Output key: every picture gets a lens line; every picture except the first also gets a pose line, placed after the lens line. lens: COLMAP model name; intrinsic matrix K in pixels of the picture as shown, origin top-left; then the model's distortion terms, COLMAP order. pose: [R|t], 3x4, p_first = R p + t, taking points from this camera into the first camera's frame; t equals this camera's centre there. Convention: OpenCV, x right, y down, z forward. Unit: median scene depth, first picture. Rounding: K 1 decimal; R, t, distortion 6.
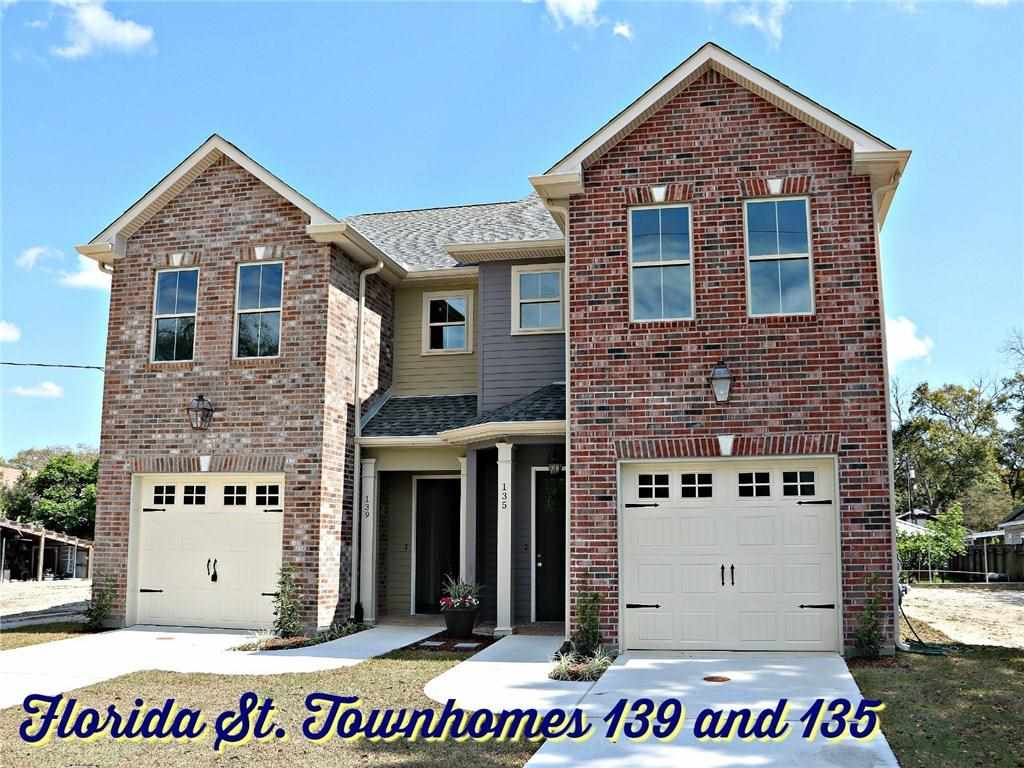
lens RADIAL K [[1027.2, 0, 512.0], [0, 1027.2, 384.0], [0, 0, 1]] dist [-0.000615, -0.000439]
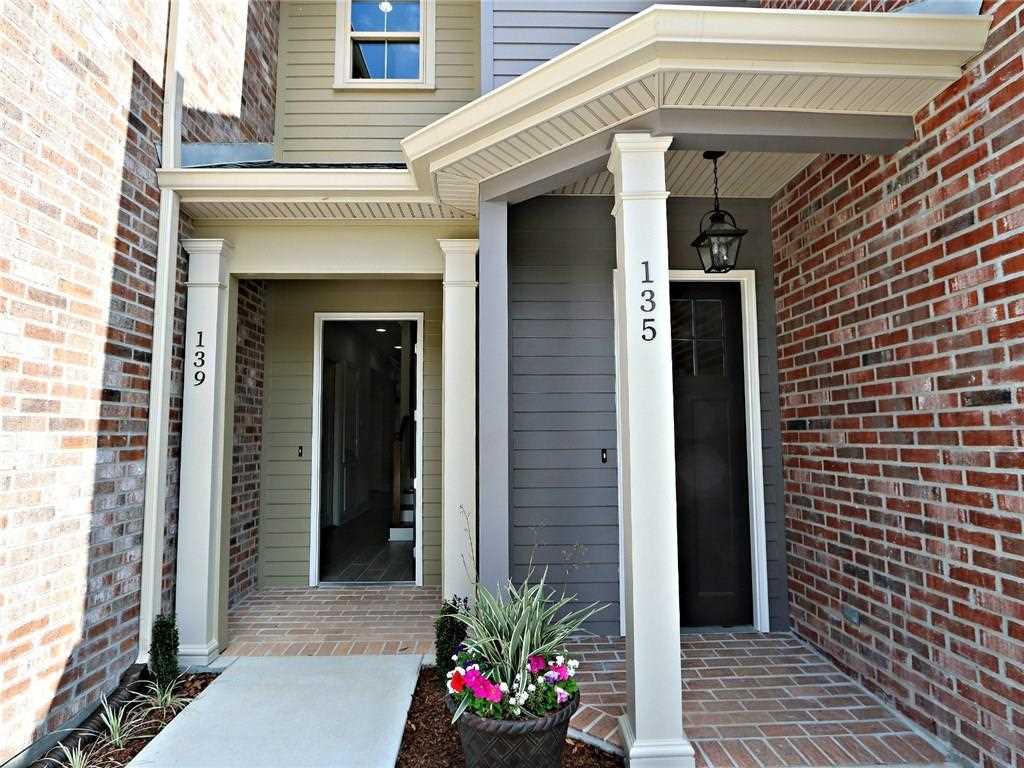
lens RADIAL K [[574.6, 0, 512.0], [0, 574.6, 384.0], [0, 0, 1]] dist [-0.002830, -0.000932]
pose [[0.964764, 0.015703, 0.262647, -0.085483], [-0.034497, 0.997150, 0.067096, 0.113414], [-0.260845, -0.073792, 0.962556, 0.777909]]
